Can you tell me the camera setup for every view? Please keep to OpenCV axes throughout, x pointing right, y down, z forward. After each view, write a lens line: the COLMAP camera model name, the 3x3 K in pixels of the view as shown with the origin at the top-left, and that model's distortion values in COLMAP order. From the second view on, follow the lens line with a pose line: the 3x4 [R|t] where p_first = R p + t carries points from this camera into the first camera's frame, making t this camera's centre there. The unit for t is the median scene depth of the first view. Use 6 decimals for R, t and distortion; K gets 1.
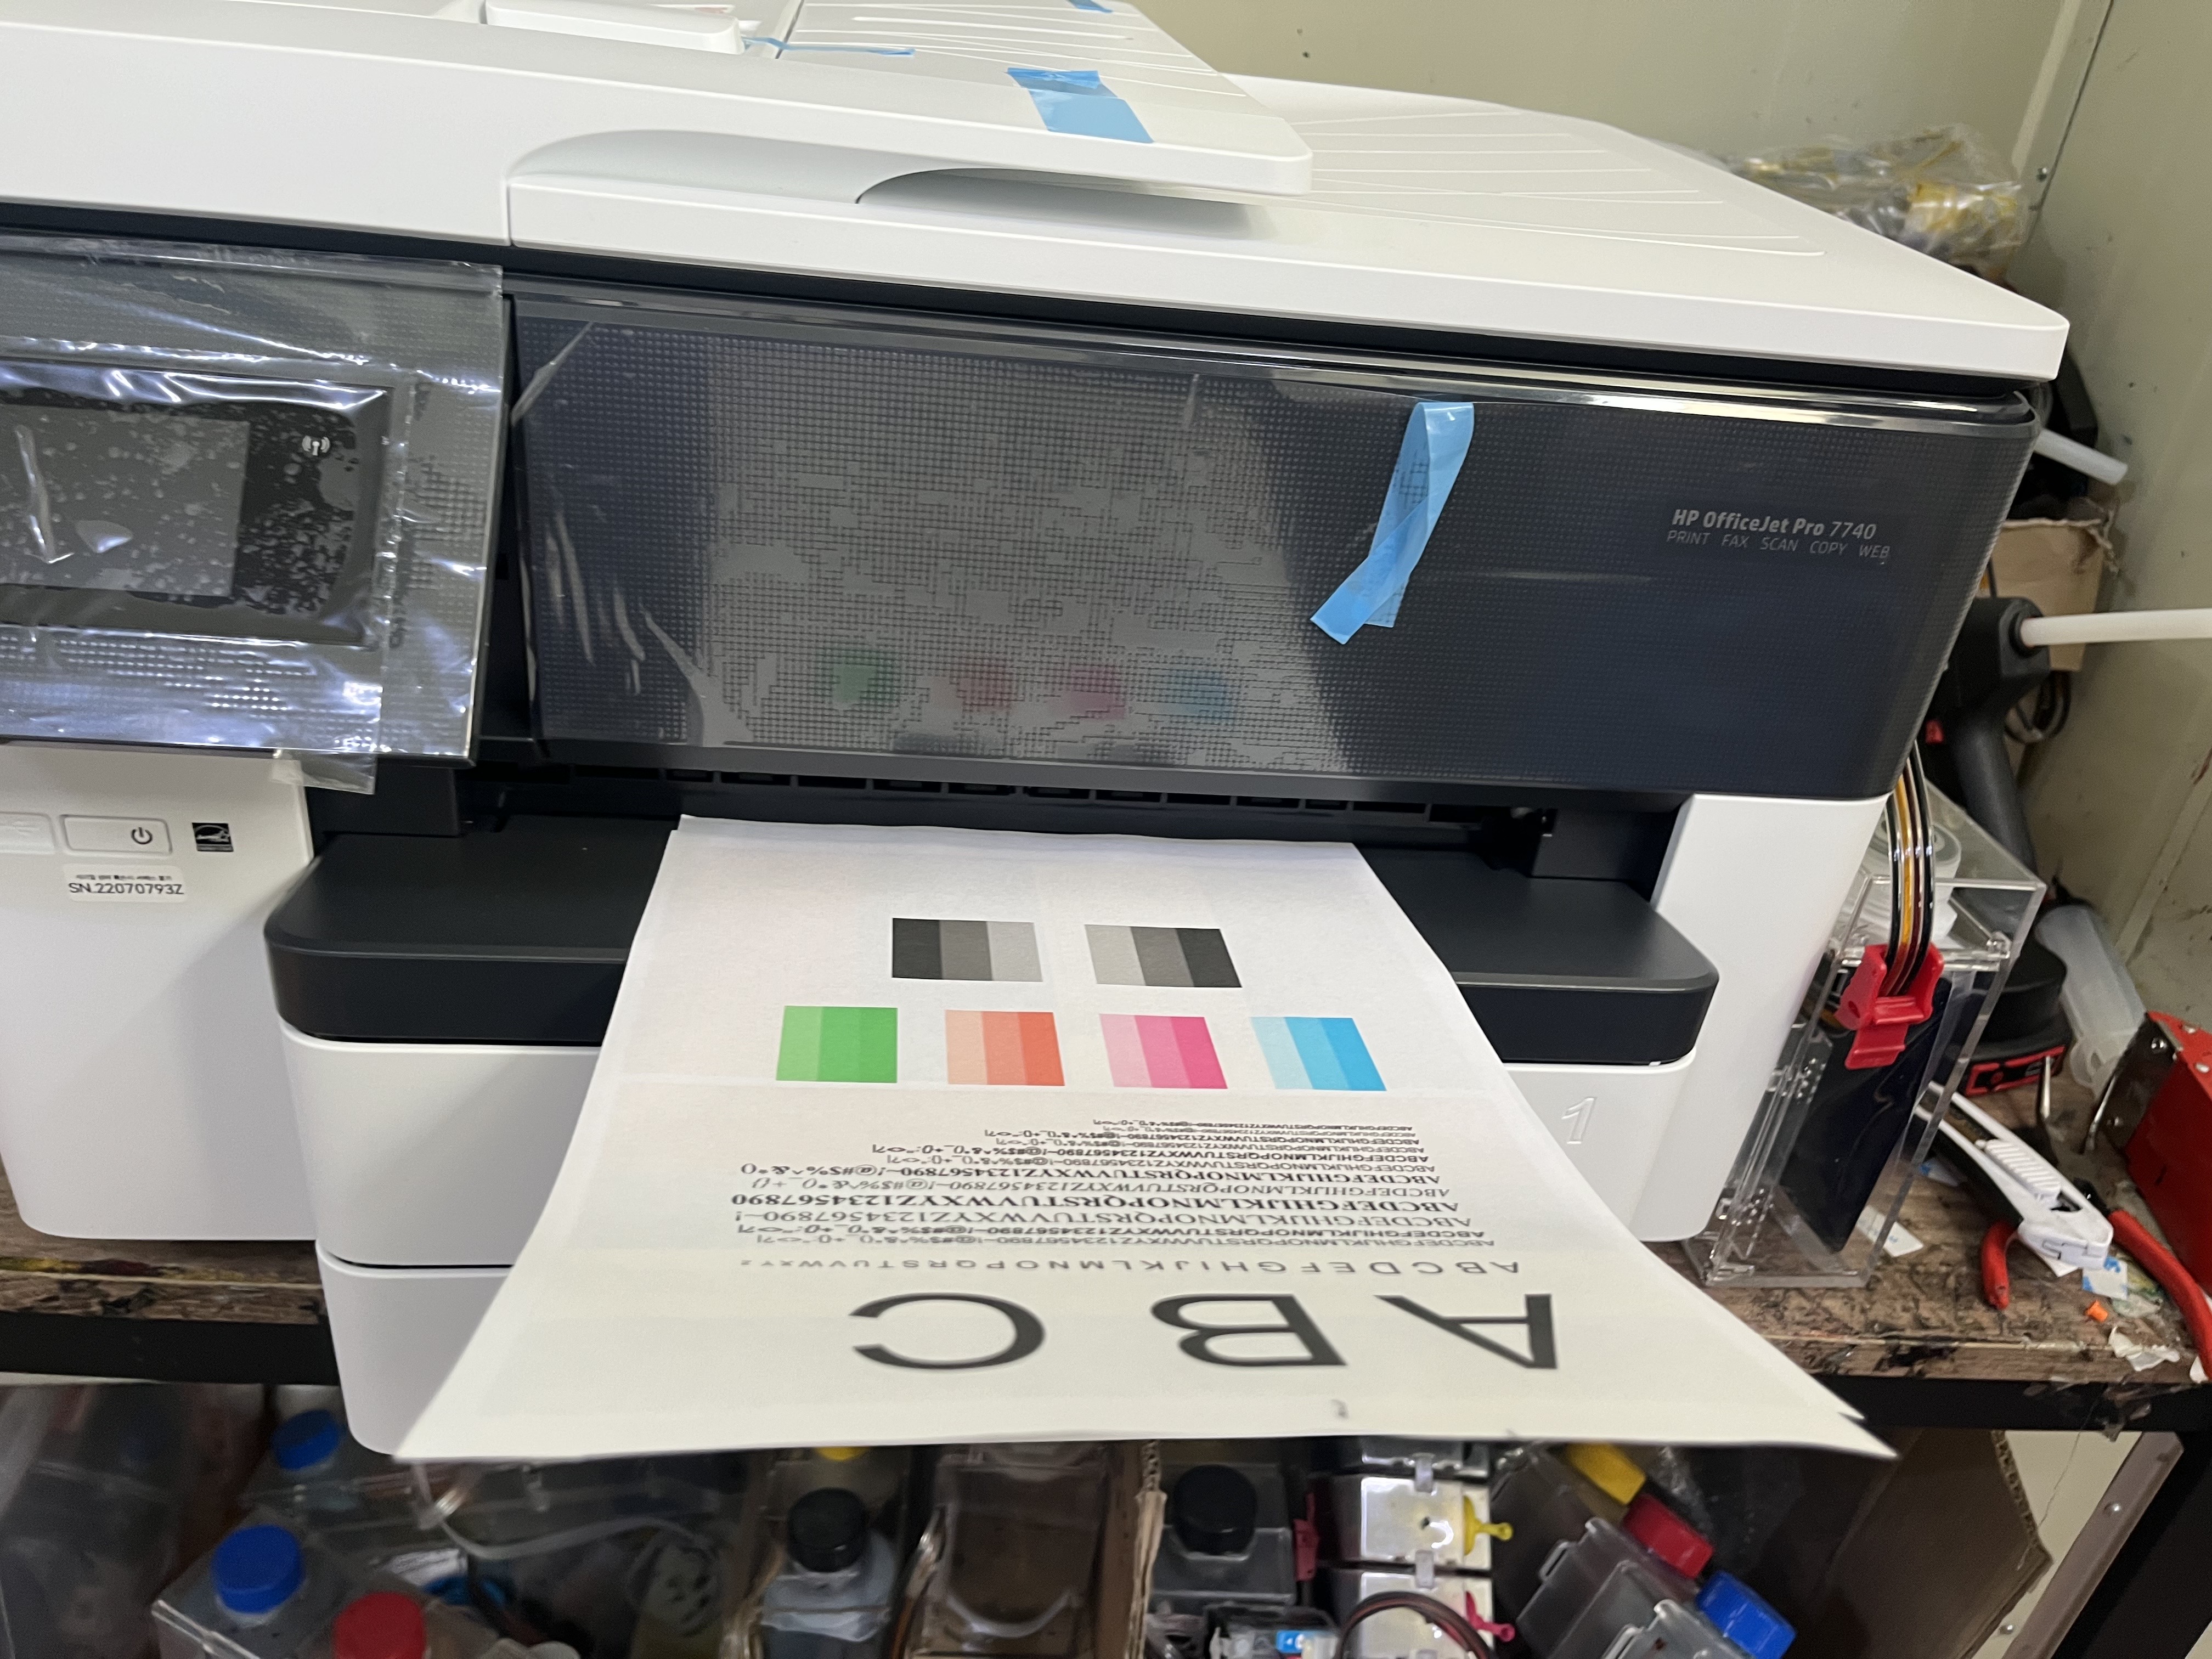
lens RADIAL K [[1697.0, 0, 1123.2], [0, 1697.0, 827.7], [0, 0, 1]] dist [0.009434, 0.001676]
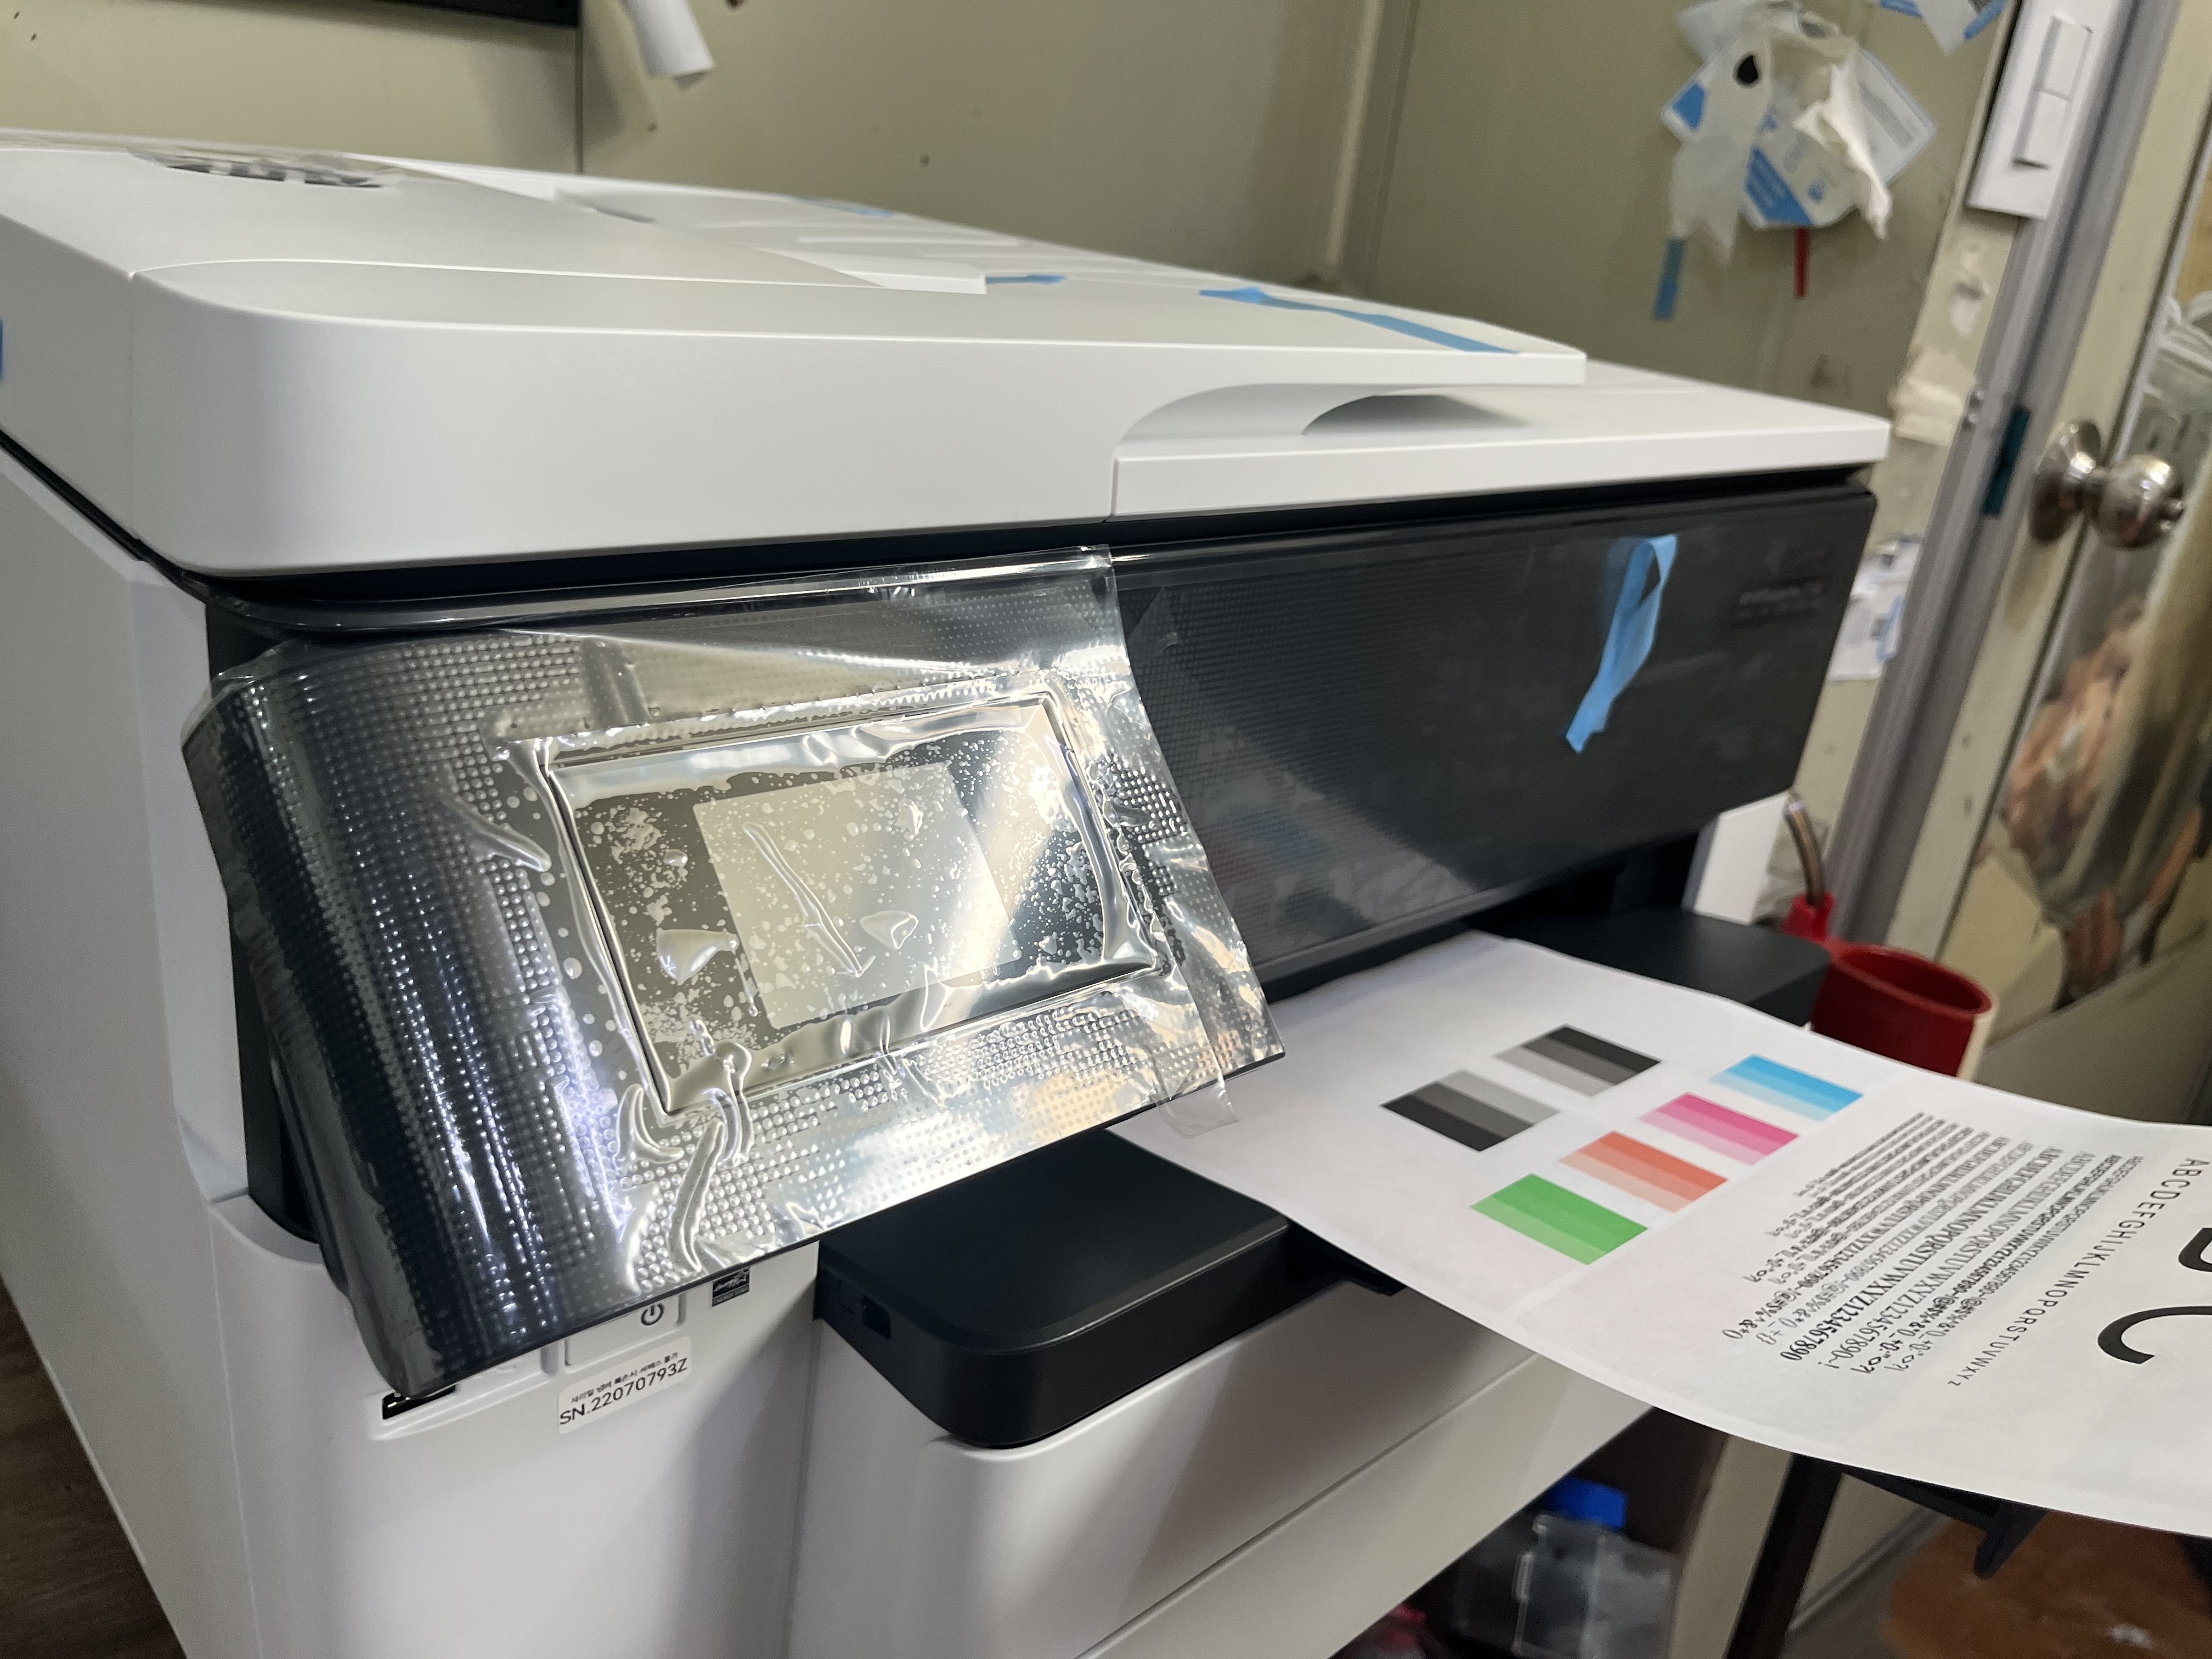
lens RADIAL K [[1697.0, 0, 1123.2], [0, 1697.0, 827.7], [0, 0, 1]] dist [0.009434, 0.001676]
pose [[0.815901, -0.236687, 0.527528, -0.845715], [0.271460, 0.962376, 0.011936, -0.179534], [-0.510505, 0.133464, 0.849454, 0.215597]]
